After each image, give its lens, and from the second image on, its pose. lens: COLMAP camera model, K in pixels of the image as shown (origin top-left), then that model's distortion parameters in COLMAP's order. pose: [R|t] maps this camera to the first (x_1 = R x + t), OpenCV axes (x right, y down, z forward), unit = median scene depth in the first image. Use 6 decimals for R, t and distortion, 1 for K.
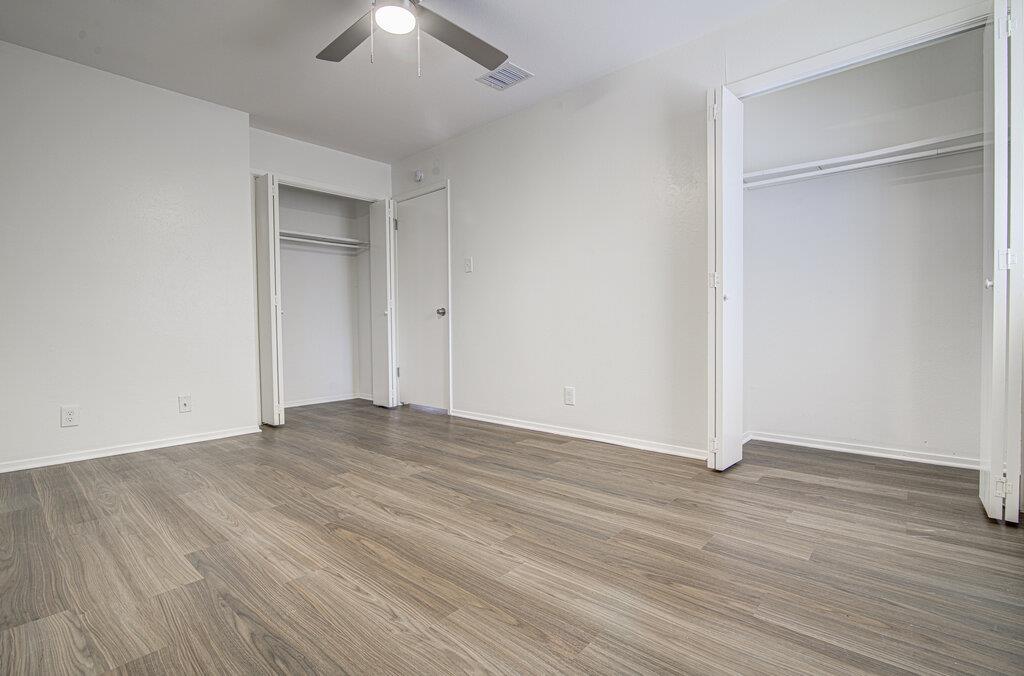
lens RADIAL K [[483.5, 0, 518.5], [0, 483.5, 339.4], [0, 0, 1]] dist [-0.020978, 0.000082]
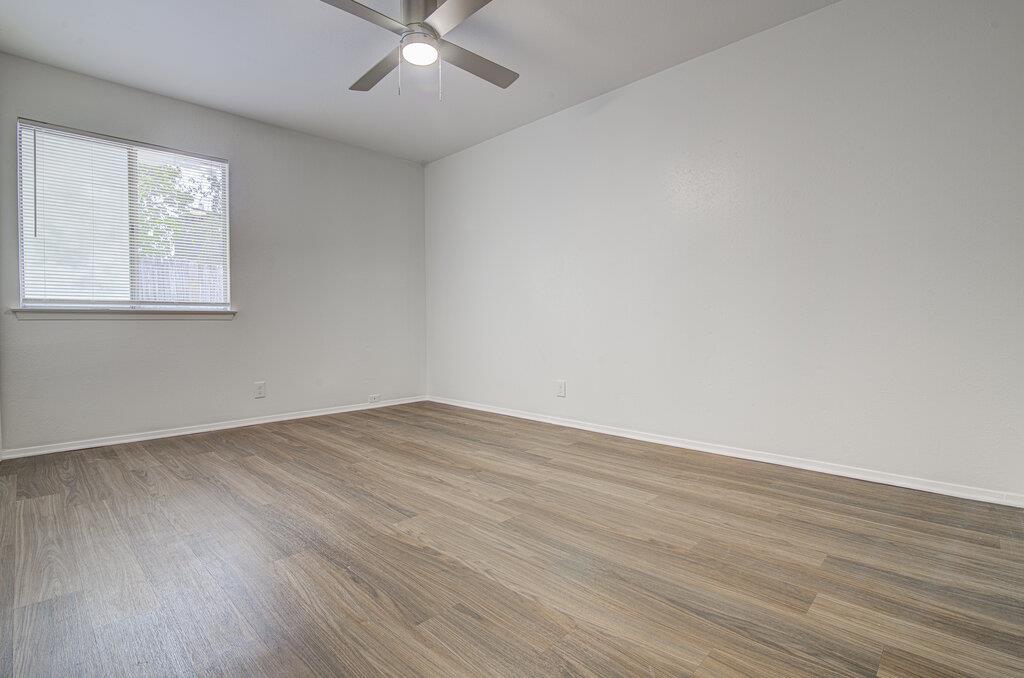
lens RADIAL K [[483.5, 0, 518.5], [0, 483.5, 340.4], [0, 0, 1]] dist [-0.020978, 0.000082]
pose [[-0.999387, 0.014317, 0.031947, -0.501851], [0.016101, 0.998285, 0.056288, -0.049987], [-0.031087, 0.056767, -0.997903, 2.105389]]
